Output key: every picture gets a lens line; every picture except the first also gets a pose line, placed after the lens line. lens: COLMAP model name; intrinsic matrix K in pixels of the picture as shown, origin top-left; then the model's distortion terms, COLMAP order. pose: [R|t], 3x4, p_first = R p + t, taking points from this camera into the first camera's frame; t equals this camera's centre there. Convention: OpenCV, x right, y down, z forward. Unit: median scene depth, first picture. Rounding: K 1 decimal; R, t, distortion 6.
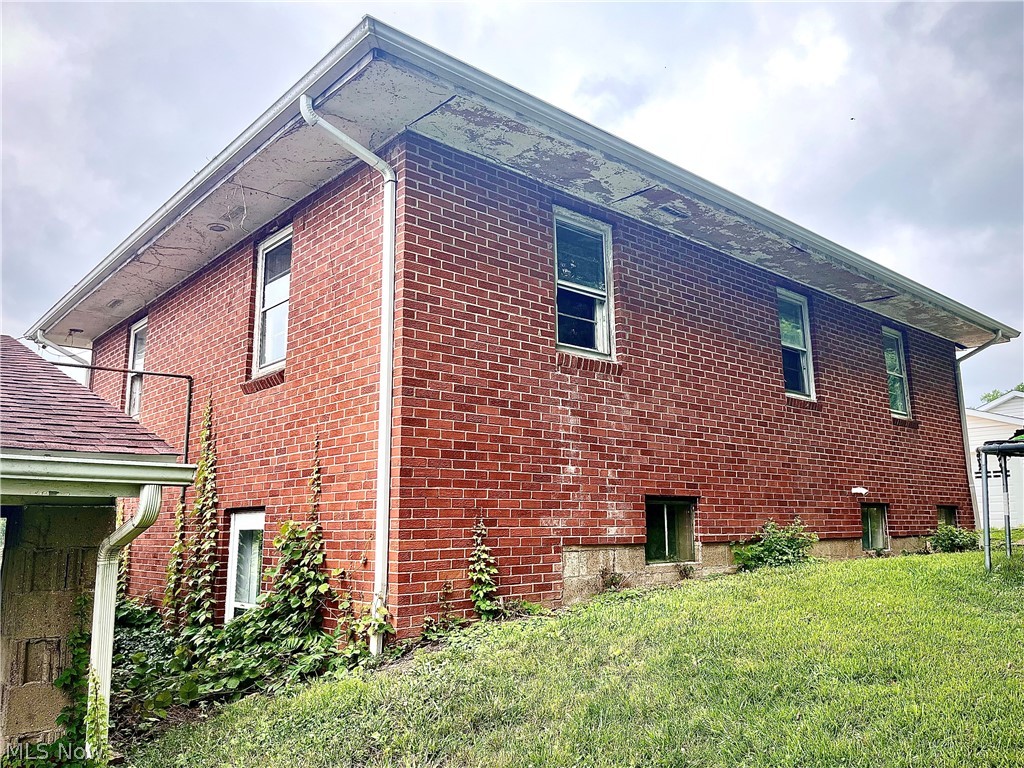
lens RADIAL K [[779.0, 0, 515.6], [0, 779.0, 380.7], [0, 0, 1]] dist [0.060881, -0.087468]
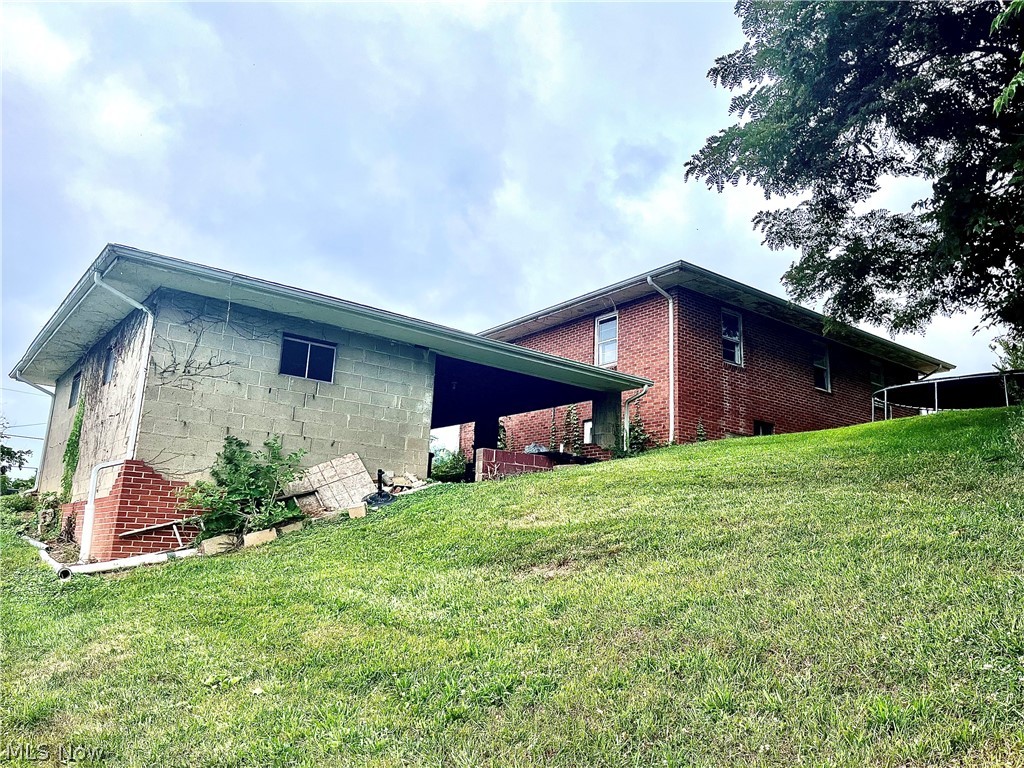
lens RADIAL K [[779.0, 0, 507.1], [0, 779.0, 388.0], [0, 0, 1]] dist [0.060881, -0.087468]
pose [[0.995402, 0.035079, -0.089131, -0.419230], [-0.037878, 0.998835, -0.029905, 0.152889], [0.087978, 0.033143, 0.995571, -1.662354]]
